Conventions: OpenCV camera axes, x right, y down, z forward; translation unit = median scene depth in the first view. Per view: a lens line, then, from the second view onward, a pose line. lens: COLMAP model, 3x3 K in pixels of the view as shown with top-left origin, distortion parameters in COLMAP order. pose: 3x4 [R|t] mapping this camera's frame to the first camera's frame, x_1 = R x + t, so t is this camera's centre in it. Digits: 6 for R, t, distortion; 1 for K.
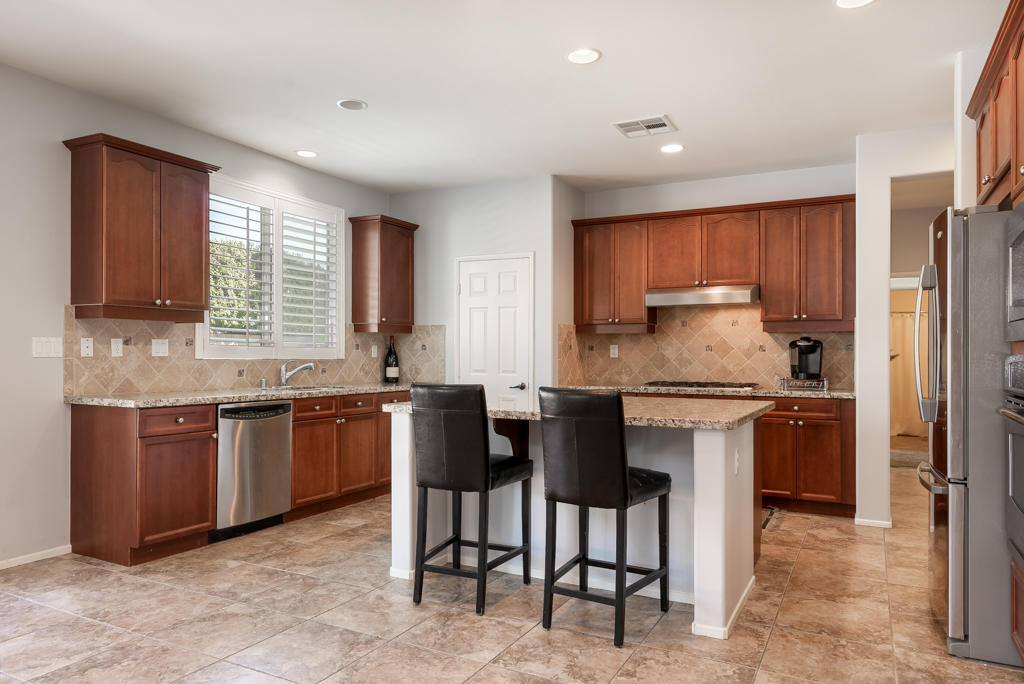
lens RADIAL K [[694.0, 0, 505.3], [0, 694.0, 345.8], [0, 0, 1]] dist [0.002536, -0.000775]
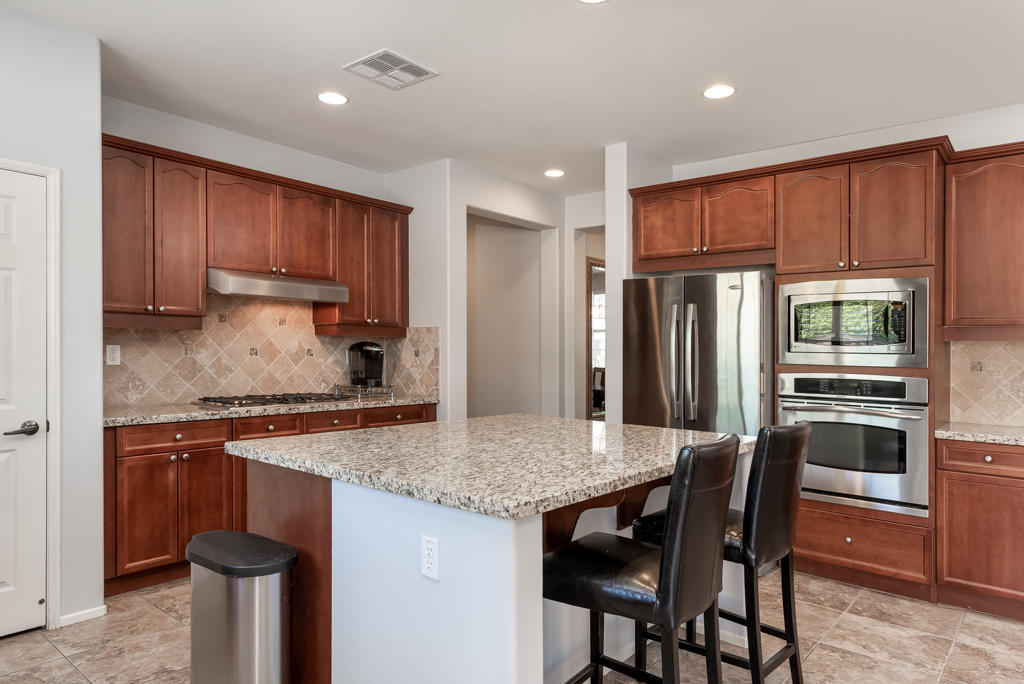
lens RADIAL K [[646.2, 0, 512.0], [0, 646.2, 342.0], [0, 0, 1]] dist [0.005113, 0.000796]
pose [[0.207411, 0.010263, 0.978200, -0.405895], [-0.032321, 0.999471, -0.003633, -0.015810], [-0.977720, -0.030863, 0.207633, 0.621350]]
